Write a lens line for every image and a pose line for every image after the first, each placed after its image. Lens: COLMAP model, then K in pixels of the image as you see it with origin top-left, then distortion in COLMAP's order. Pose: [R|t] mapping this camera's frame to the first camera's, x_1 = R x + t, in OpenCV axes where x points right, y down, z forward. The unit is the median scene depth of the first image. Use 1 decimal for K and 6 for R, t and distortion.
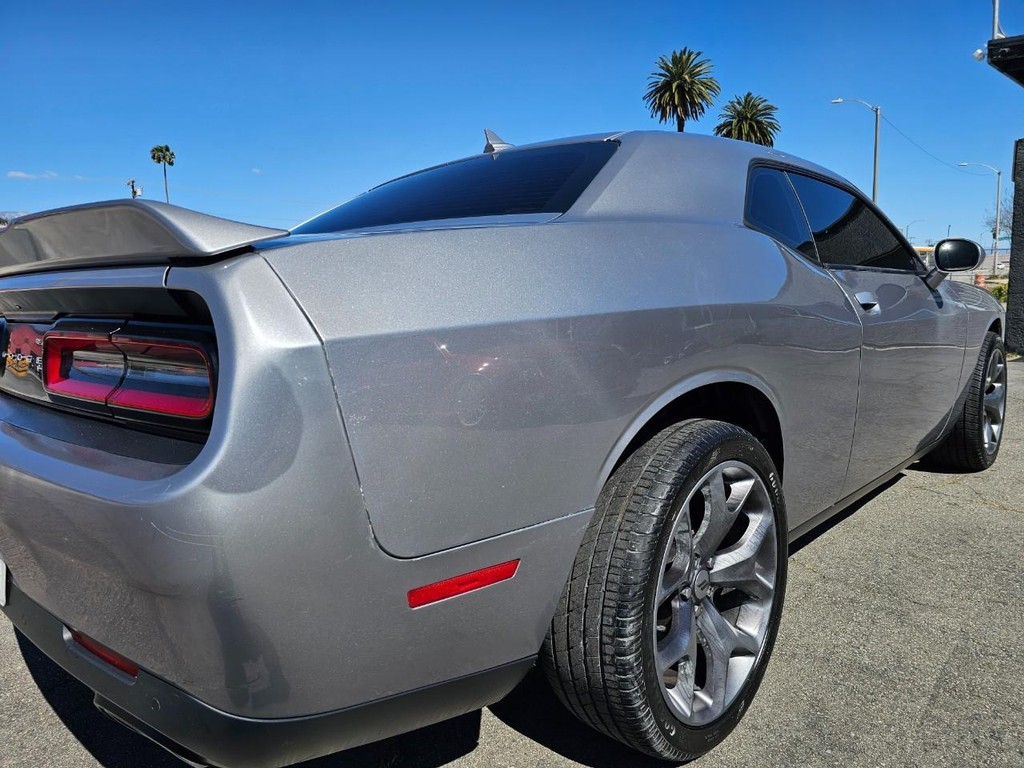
lens RADIAL K [[741.4, 0, 535.1], [0, 741.4, 411.5], [0, 0, 1]] dist [0.068636, -0.051614]
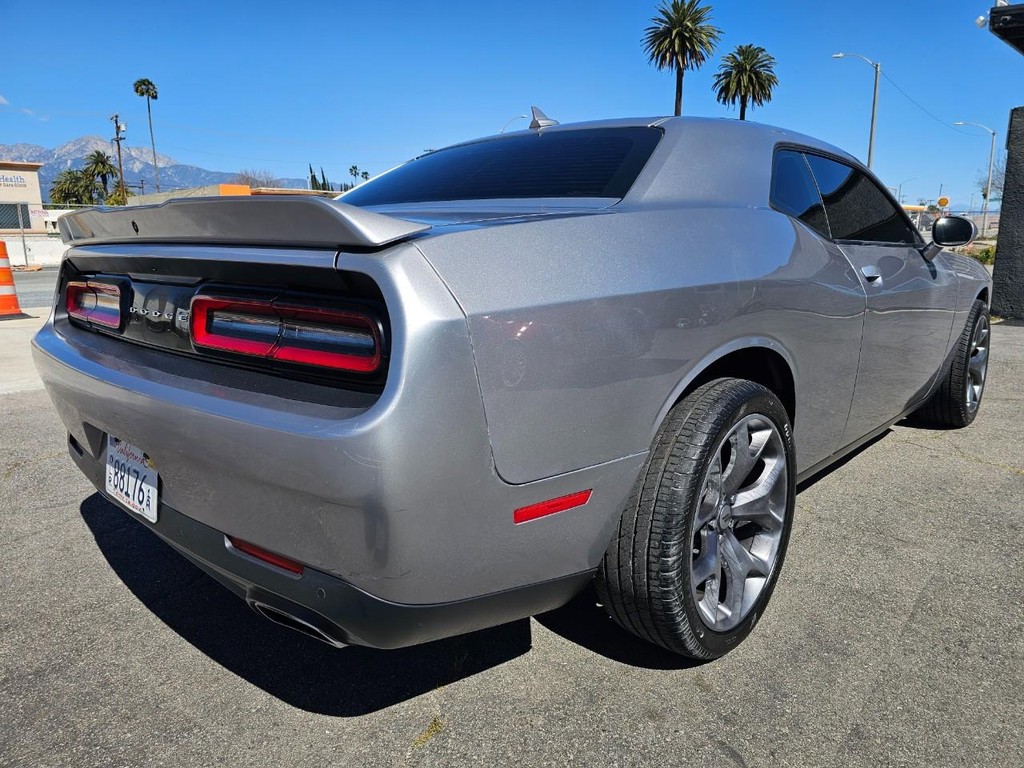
lens RADIAL K [[741.4, 0, 535.1], [0, 741.4, 411.5], [0, 0, 1]] dist [0.068636, -0.051614]
pose [[0.999598, 0.018382, 0.021563, -0.080104], [-0.019797, 0.997533, 0.067345, -0.008172], [-0.020272, -0.067745, 0.997497, -0.121787]]
